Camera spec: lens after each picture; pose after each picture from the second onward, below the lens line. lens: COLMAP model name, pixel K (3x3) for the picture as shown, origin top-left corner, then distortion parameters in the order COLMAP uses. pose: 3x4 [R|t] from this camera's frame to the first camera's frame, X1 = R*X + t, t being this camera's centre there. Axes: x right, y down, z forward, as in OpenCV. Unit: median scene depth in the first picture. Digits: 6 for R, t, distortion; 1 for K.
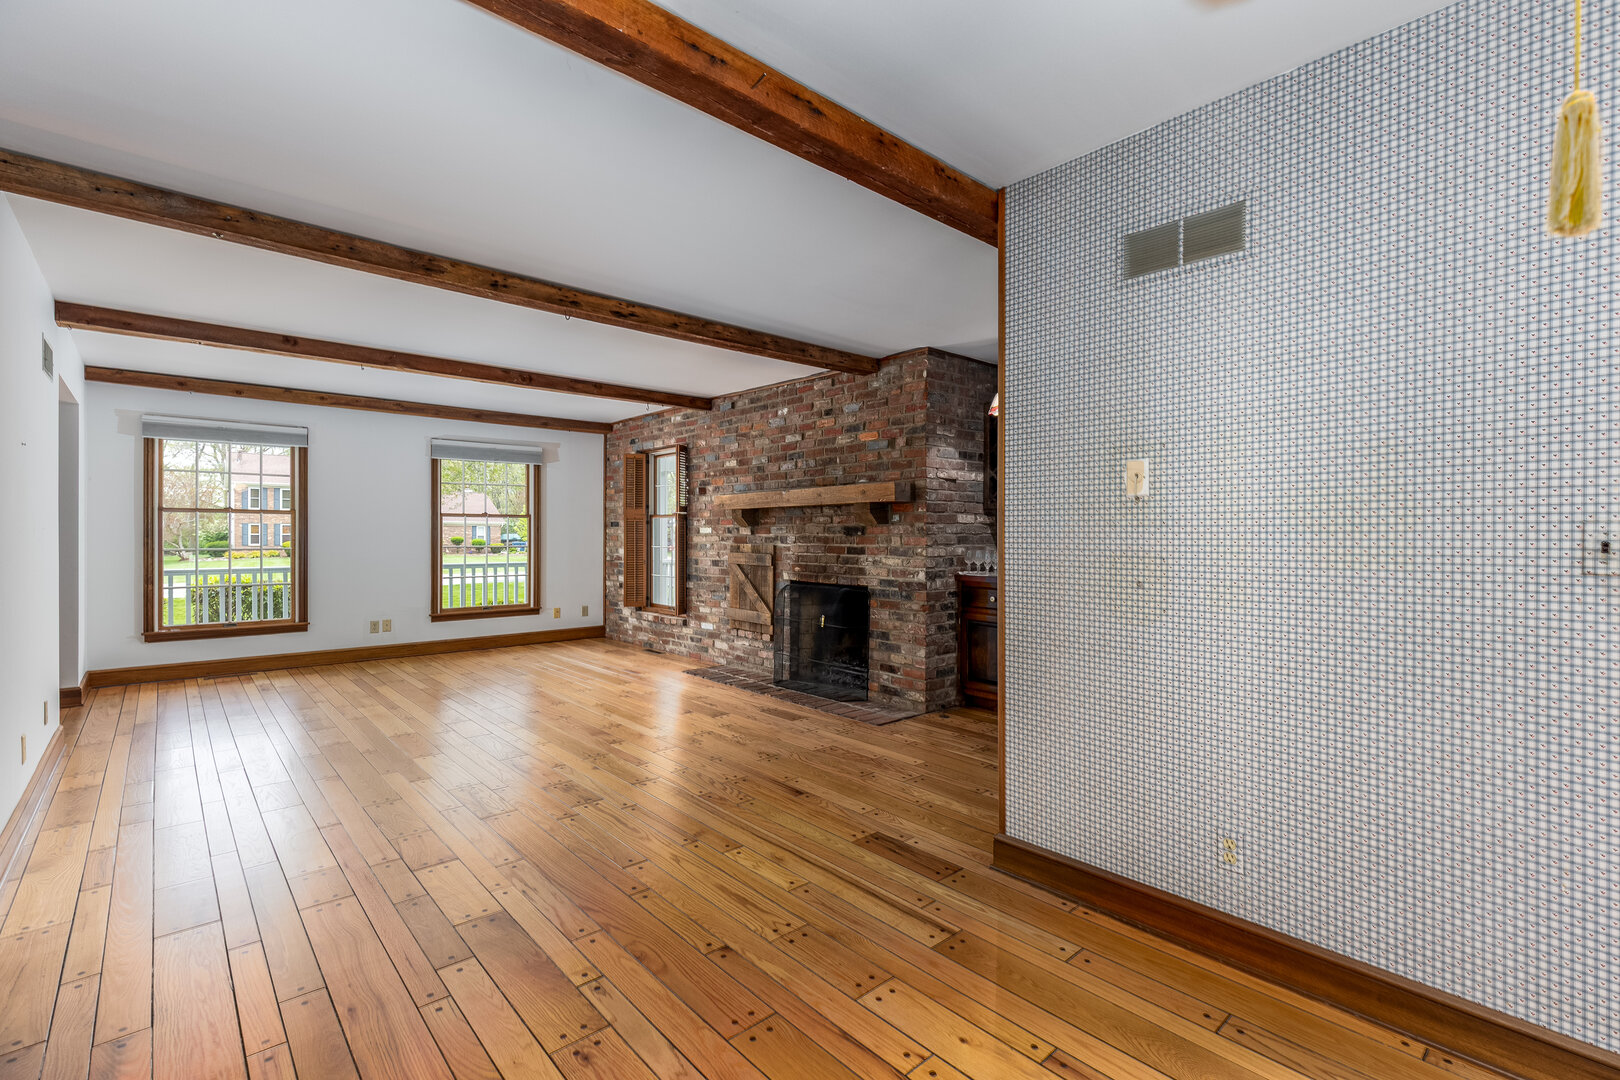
lens RADIAL K [[723.8, 0, 834.0], [0, 723.8, 535.3], [0, 0, 1]] dist [0.008888, -0.002522]
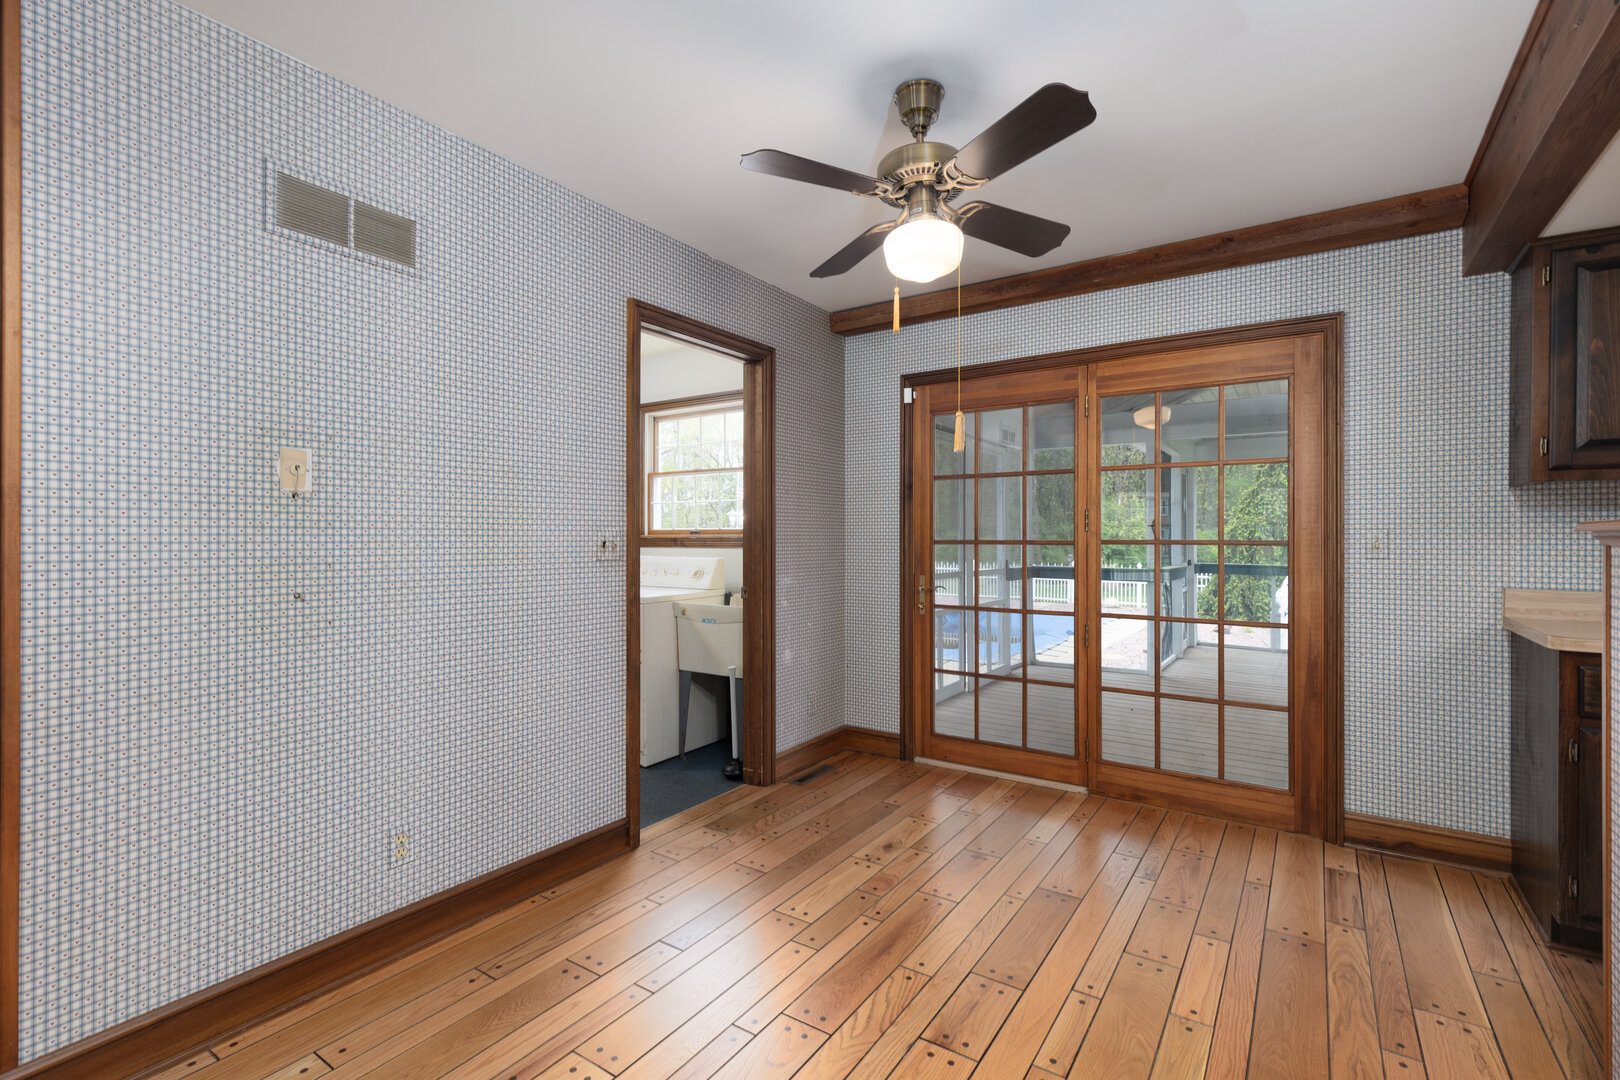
lens RADIAL K [[723.8, 0, 818.5], [0, 723.8, 537.0], [0, 0, 1]] dist [0.008888, -0.002522]
pose [[-0.235138, -0.000818, 0.971962, -0.214336], [-0.000296, 1.000000, 0.000770, -0.000981], [-0.971962, -0.000106, -0.235138, 0.241859]]
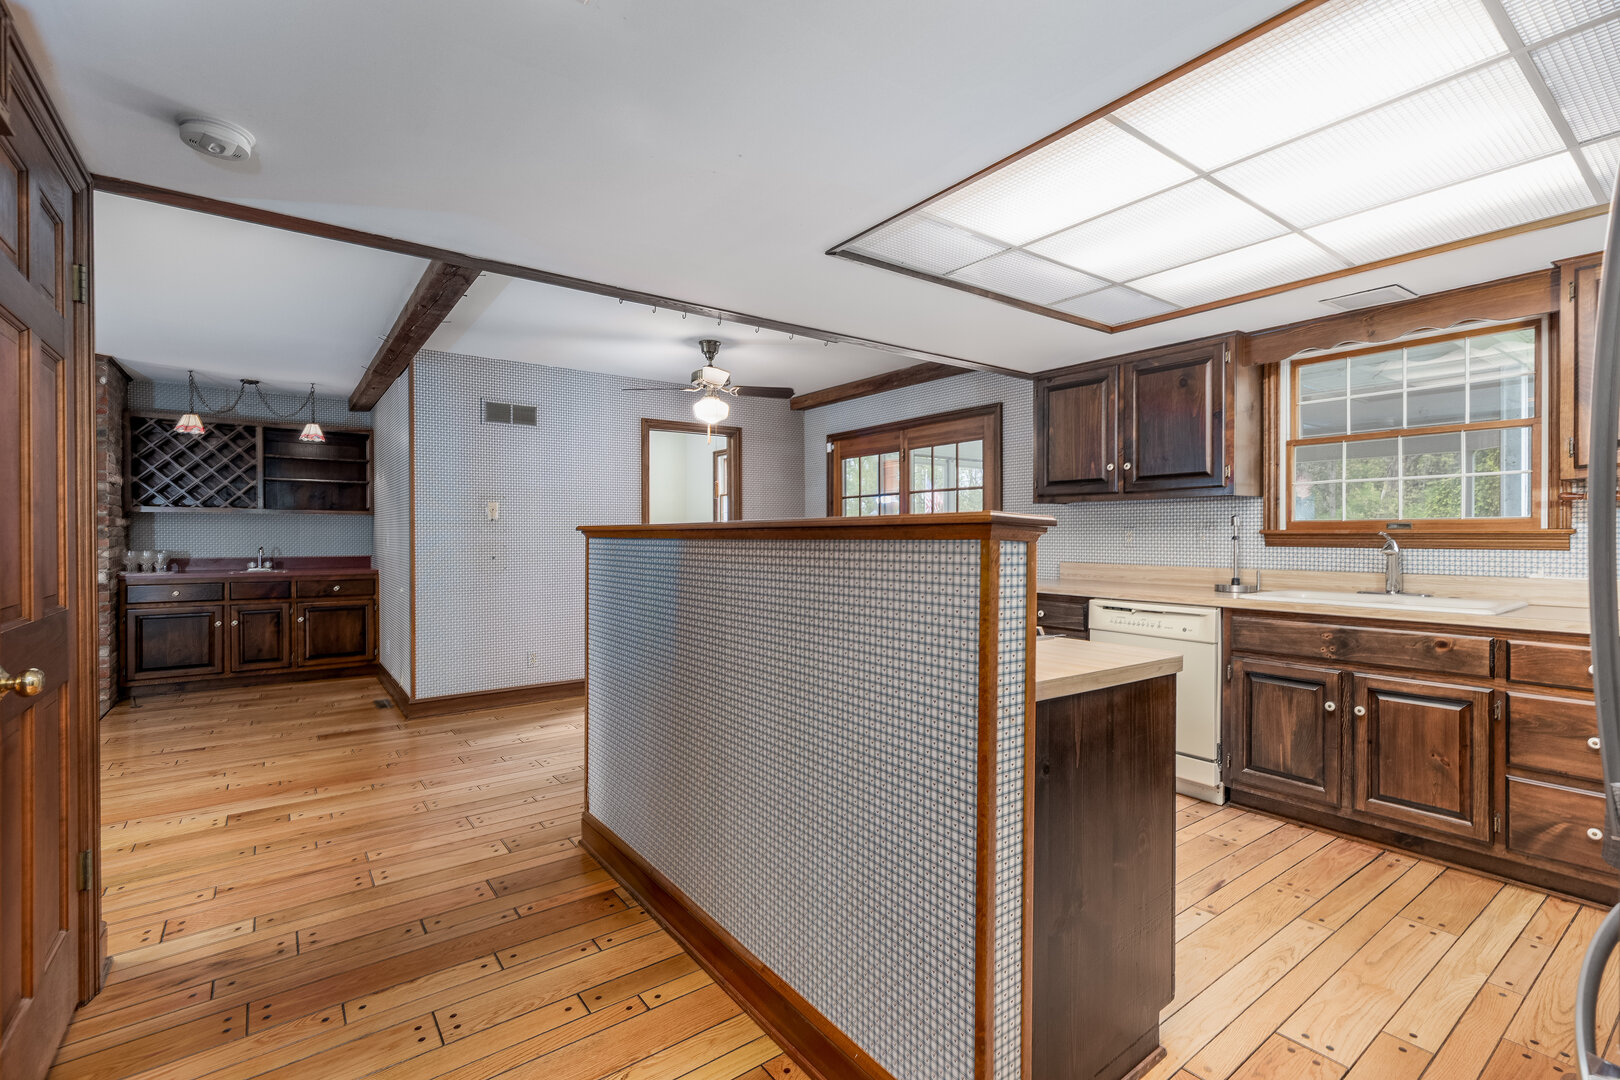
lens RADIAL K [[723.8, 0, 823.2], [0, 723.8, 538.5], [0, 0, 1]] dist [0.008888, -0.002522]
pose [[0.092371, -0.009791, 0.995676, -0.689656], [0.004853, 0.999944, 0.009383, -0.003175], [-0.995713, 0.003965, 0.092414, -0.093625]]
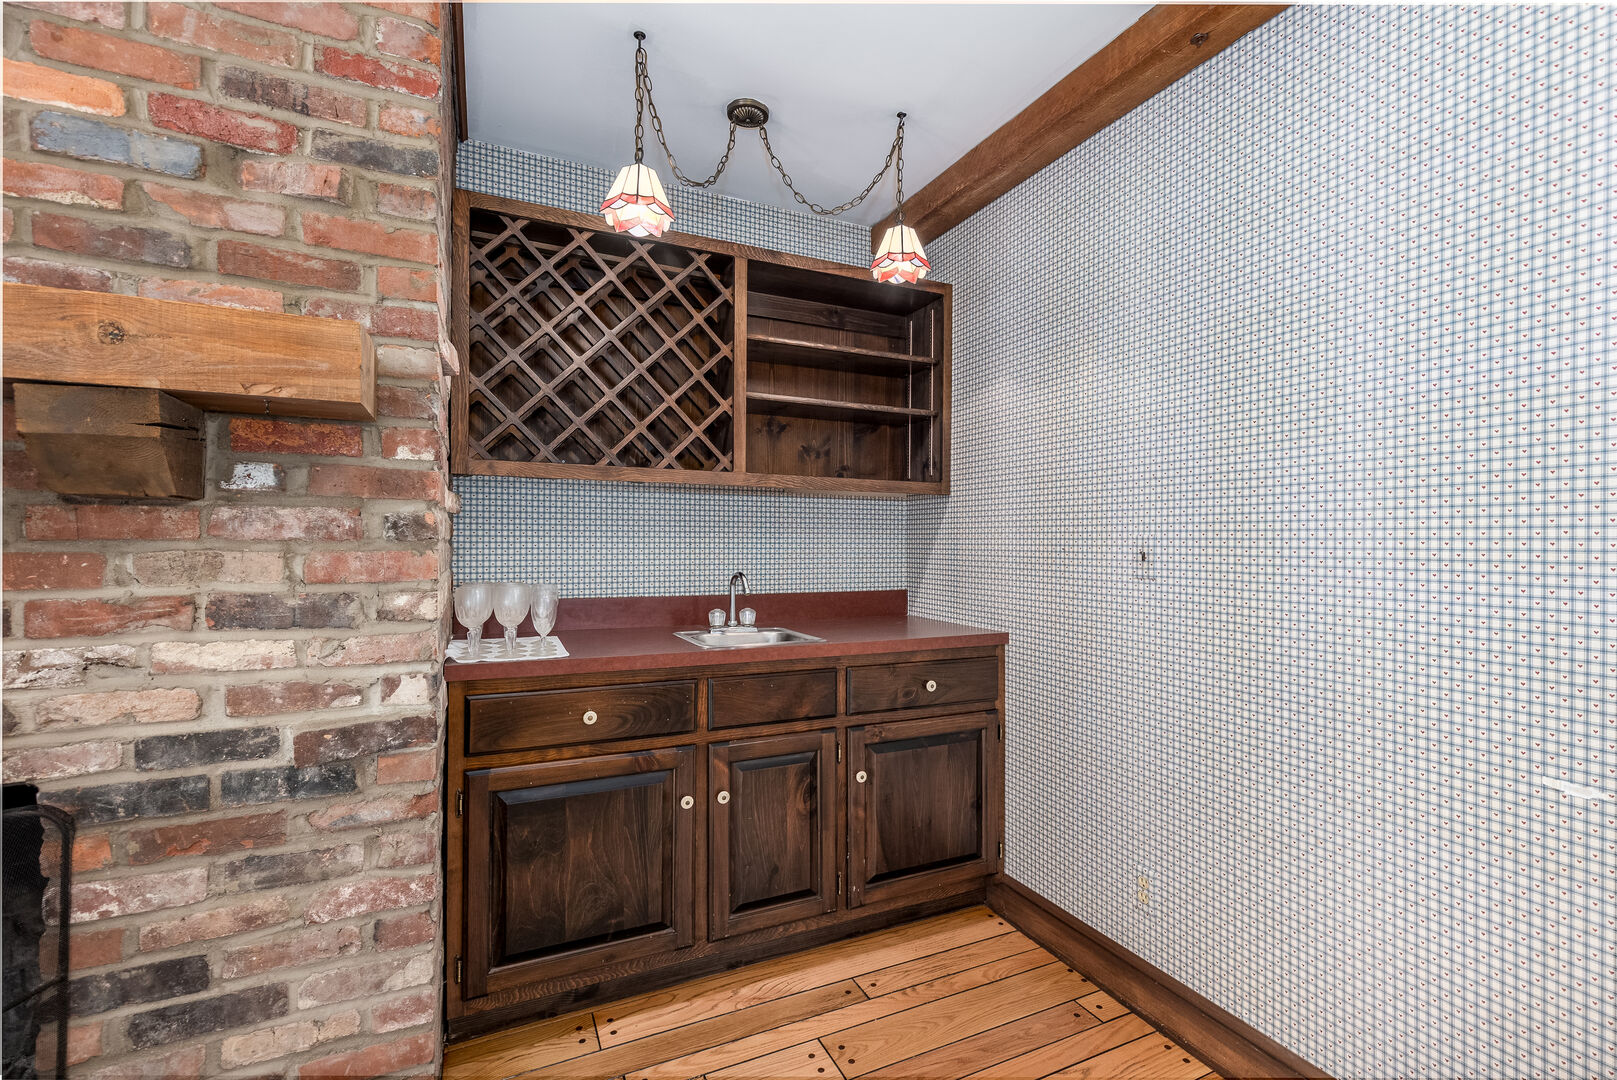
lens RADIAL K [[722.5, 0, 822.8], [0, 722.5, 541.2], [0, 0, 1]] dist [0.008888, -0.002522]
pose [[0.292307, 0.001441, 0.956324, -0.084391], [-0.000851, 0.999999, -0.001246, -0.001509], [-0.956324, -0.000449, 0.292308, 0.657234]]
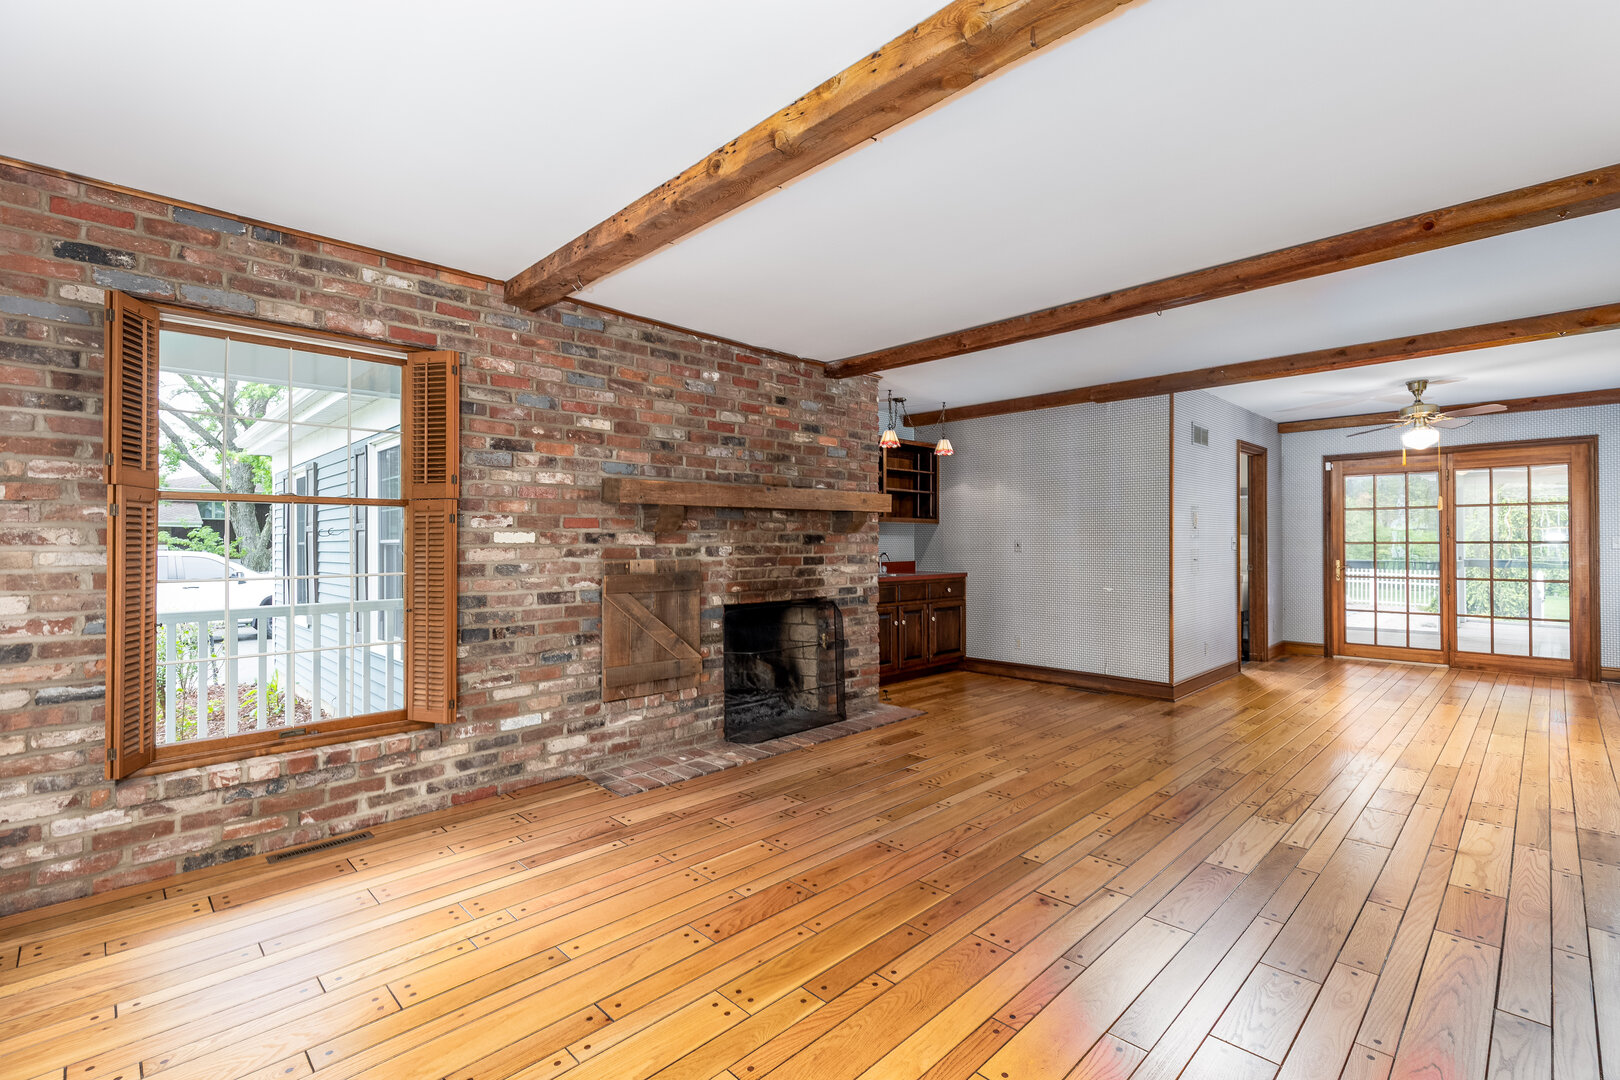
lens RADIAL K [[723.8, 0, 823.1], [0, 723.8, 538.2], [0, 0, 1]] dist [0.008888, -0.002522]
pose [[-0.039813, 0.003107, 0.999202, -0.842593], [0.004380, 0.999986, -0.002935, -0.004497], [-0.999198, 0.004260, -0.039826, 0.961373]]
